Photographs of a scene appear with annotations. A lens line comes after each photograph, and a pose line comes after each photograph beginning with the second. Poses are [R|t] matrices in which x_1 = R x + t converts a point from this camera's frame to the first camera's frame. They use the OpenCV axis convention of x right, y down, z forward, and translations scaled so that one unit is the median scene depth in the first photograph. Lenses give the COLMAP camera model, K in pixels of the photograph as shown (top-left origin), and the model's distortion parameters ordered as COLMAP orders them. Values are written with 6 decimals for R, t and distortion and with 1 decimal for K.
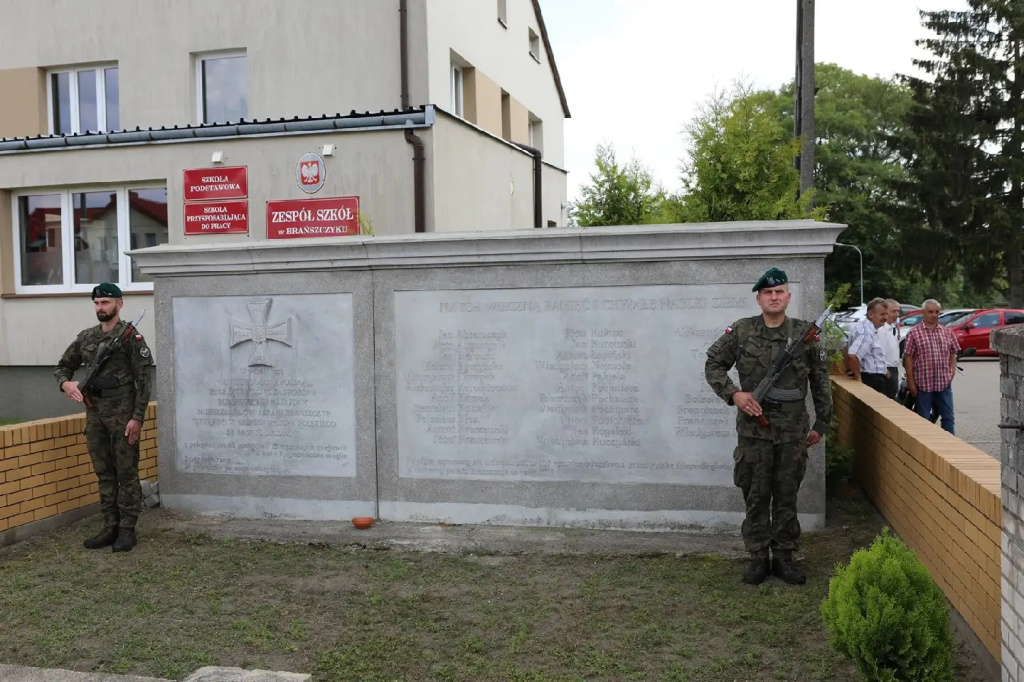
lens RADIAL K [[978.4, 0, 512.4], [0, 978.4, 323.1], [0, 0, 1]] dist [-0.110188, 0.192391]
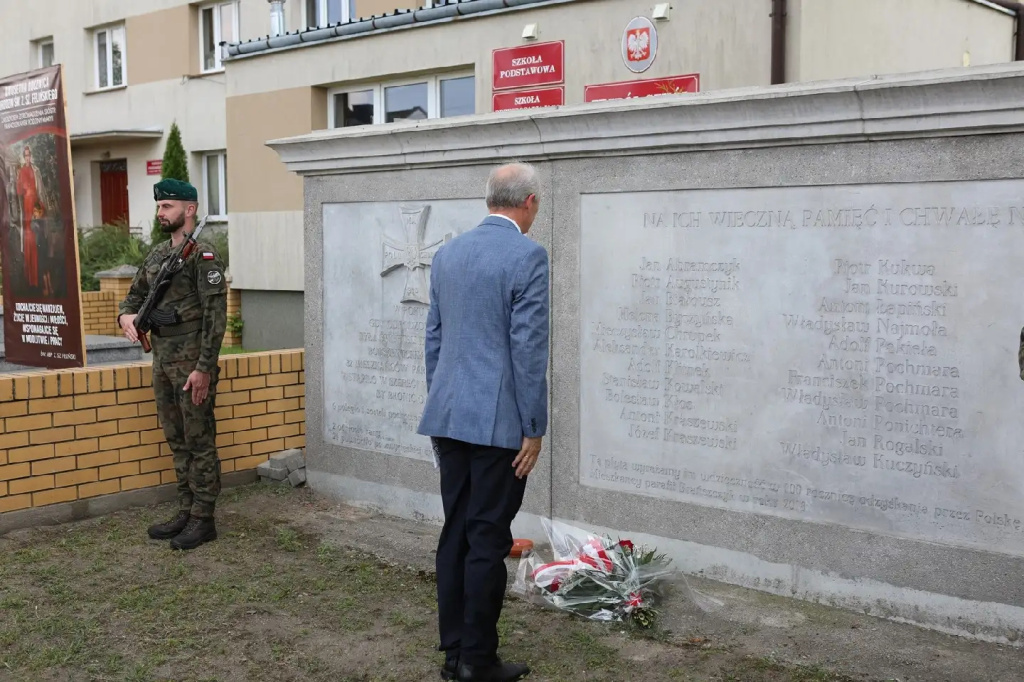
lens RADIAL K [[1134.4, 0, 533.6], [0, 1134.4, 329.8], [0, 0, 1]] dist [-0.031980, 0.029817]
pose [[0.899718, 0.051284, -0.433448, 0.182706], [-0.023476, 0.997322, 0.069270, 0.005504], [0.435840, -0.052148, 0.898512, 0.329839]]
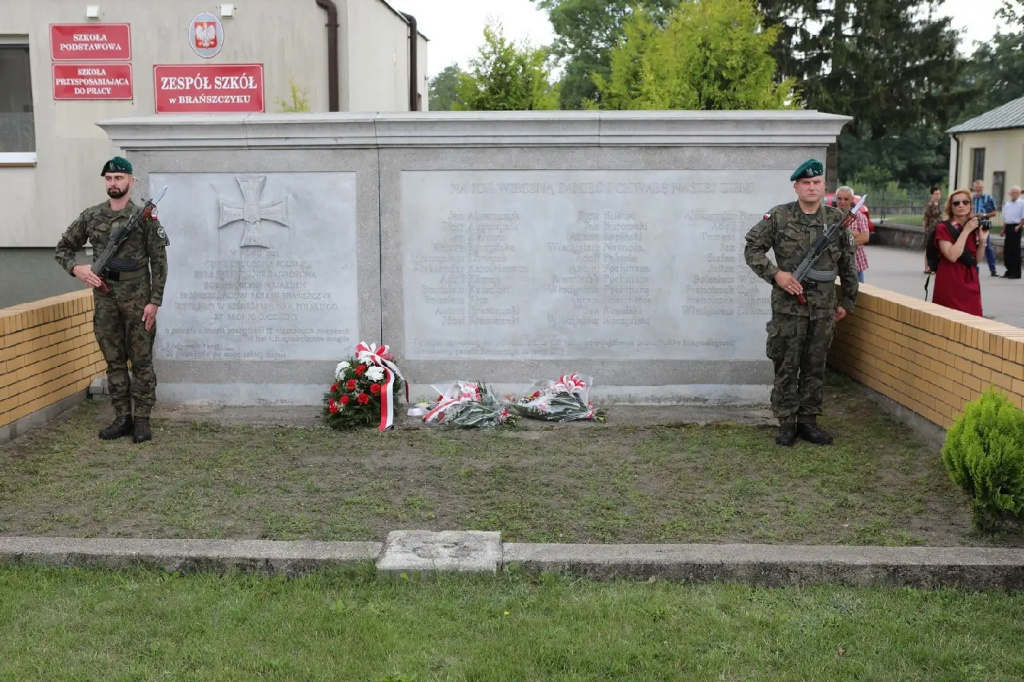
lens RADIAL K [[1062.9, 0, 503.7], [0, 1062.9, 325.7], [0, 0, 1]] dist [-0.104935, 0.176466]
pose [[0.978806, -0.012142, 0.204429, -0.248635], [-0.011692, 0.993300, 0.114975, -0.001678], [-0.204455, -0.114928, 0.972106, -0.072900]]
